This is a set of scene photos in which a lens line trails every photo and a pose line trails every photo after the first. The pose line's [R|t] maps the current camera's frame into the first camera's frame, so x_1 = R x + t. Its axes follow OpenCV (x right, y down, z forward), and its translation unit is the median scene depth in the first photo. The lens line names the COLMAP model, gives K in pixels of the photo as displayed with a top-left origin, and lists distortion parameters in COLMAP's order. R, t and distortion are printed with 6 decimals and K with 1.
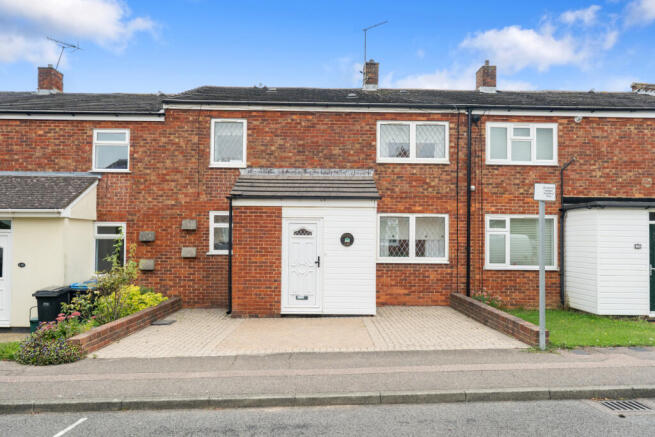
lens RADIAL K [[478.0, 0, 332.6], [0, 478.0, 224.7], [0, 0, 1]] dist [0.002783, 0.001822]
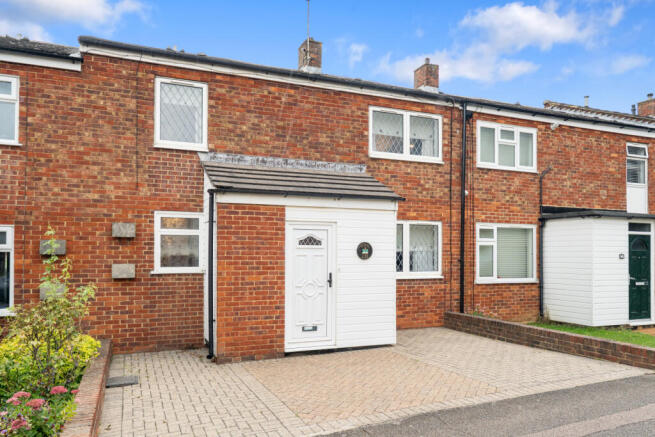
lens RADIAL K [[497.4, 0, 333.8], [0, 497.4, 247.2], [0, 0, 1]] dist [0.002697, 0.000744]
pose [[0.925686, -0.001233, 0.378291, -0.289043], [-0.004987, 0.999868, 0.015462, 0.011579], [-0.378261, -0.016199, 0.925557, 0.236471]]
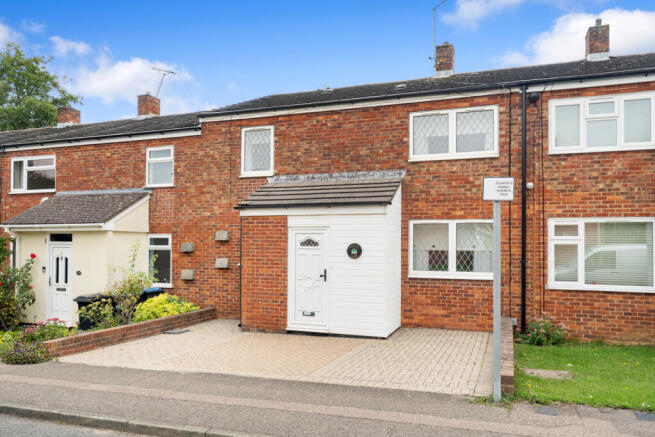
lens RADIAL K [[497.4, 0, 325.2], [0, 497.4, 236.2], [0, 0, 1]] dist [0.002697, 0.000744]
pose [[0.926774, -0.010045, -0.375484, 0.291598], [0.012884, 0.999904, 0.005052, -0.001311], [0.375397, -0.009520, 0.926815, 0.110639]]
